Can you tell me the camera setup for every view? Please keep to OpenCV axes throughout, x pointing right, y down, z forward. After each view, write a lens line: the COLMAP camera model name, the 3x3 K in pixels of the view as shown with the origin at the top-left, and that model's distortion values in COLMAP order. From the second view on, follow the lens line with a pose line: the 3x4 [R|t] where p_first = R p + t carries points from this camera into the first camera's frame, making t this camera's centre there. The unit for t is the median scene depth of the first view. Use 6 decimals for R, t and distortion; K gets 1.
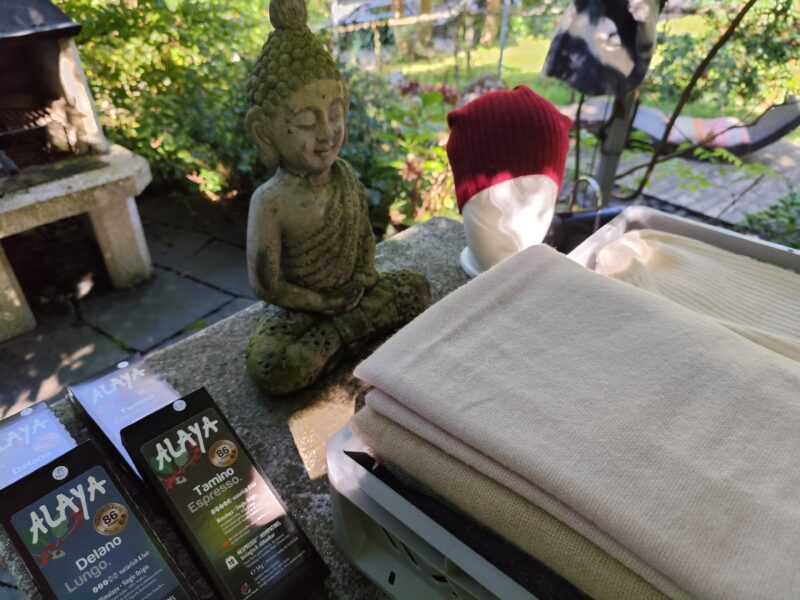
lens RADIAL K [[532.0, 0, 385.0], [0, 532.0, 311.5], [0, 0, 1]] dist [0.014365, -0.035449]
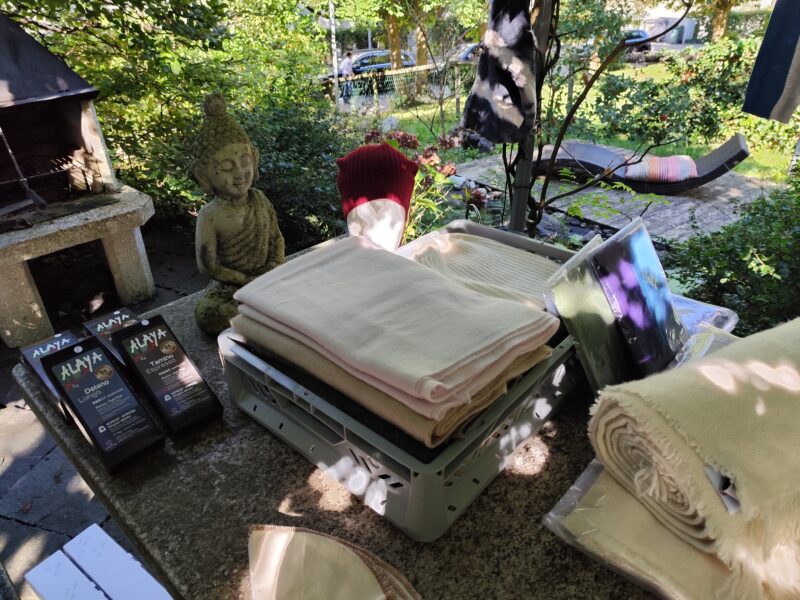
lens RADIAL K [[532.0, 0, 397.5], [0, 532.0, 307.7], [0, 0, 1]] dist [0.014365, -0.035449]
pose [[0.999927, -0.012114, 0.000108, 0.145978], [0.012089, 0.997144, -0.074549, 0.084139], [0.000795, 0.074545, 0.997217, -0.248984]]
